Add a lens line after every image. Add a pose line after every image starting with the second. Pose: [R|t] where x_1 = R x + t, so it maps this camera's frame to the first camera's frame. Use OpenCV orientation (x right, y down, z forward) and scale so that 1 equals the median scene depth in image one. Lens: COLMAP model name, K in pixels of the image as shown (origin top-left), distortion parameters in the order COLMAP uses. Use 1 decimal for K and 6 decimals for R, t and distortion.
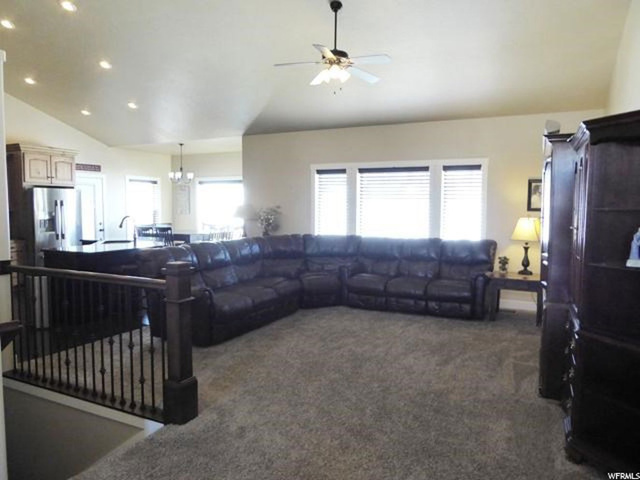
lens RADIAL K [[455.2, 0, 321.9], [0, 455.2, 237.3], [0, 0, 1]] dist [0.022449, 0.000677]
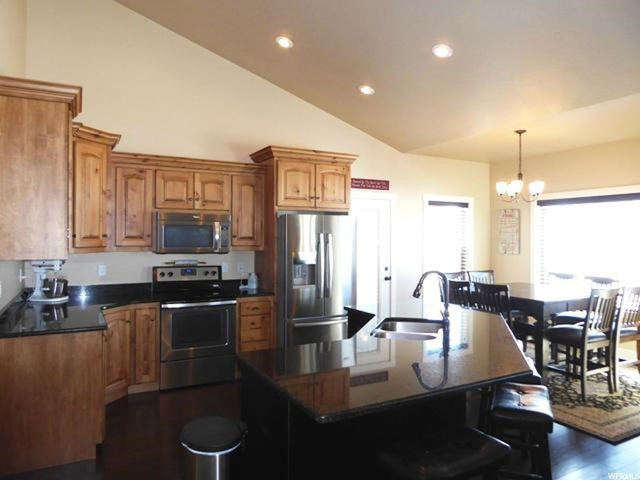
lens RADIAL K [[455.2, 0, 321.2], [0, 455.2, 238.2], [0, 0, 1]] dist [-0.001789, 0.000238]
pose [[0.817051, -0.001350, -0.576564, -0.210014], [-0.038595, 0.997626, -0.057029, -0.037502], [0.575272, 0.068848, 0.815059, 0.471337]]
